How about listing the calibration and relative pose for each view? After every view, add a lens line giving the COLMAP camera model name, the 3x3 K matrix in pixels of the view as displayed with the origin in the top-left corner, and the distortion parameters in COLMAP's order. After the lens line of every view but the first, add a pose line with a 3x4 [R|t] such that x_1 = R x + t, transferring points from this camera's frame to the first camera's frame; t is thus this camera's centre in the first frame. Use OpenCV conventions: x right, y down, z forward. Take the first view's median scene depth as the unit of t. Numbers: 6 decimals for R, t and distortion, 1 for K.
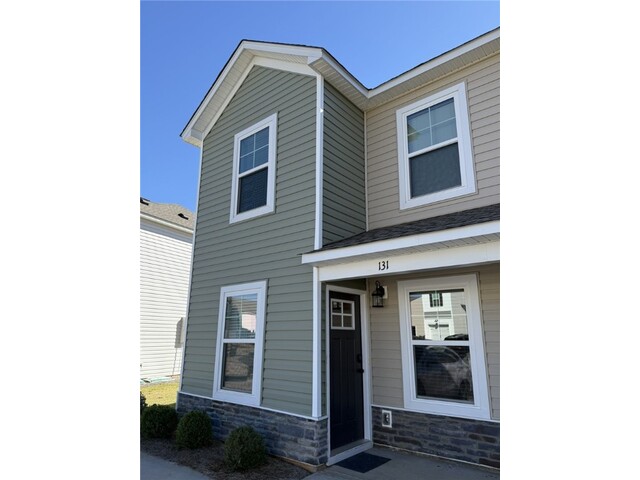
lens RADIAL K [[377.8, 0, 320.4], [0, 377.8, 241.1], [0, 0, 1]] dist [0.003388, -0.002687]
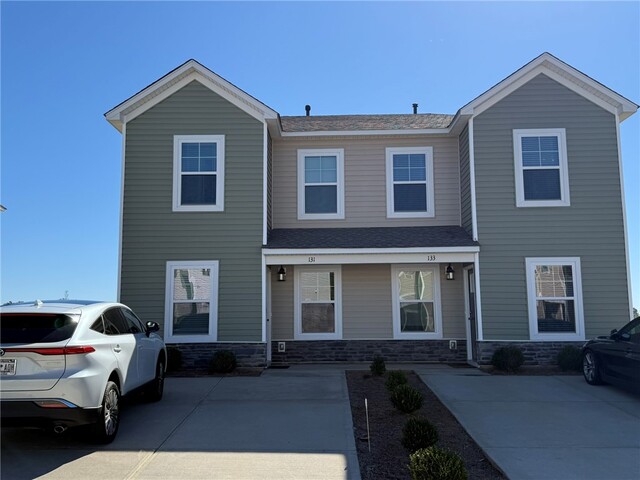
lens RADIAL K [[632.7, 0, 319.3], [0, 632.7, 240.2], [0, 0, 1]] dist [-0.005132, 0.000000]
pose [[0.774123, 0.073276, 0.628780, -1.485993], [-0.145340, 0.987318, 0.063877, -0.195865], [-0.616125, -0.140836, 0.774955, -1.195457]]
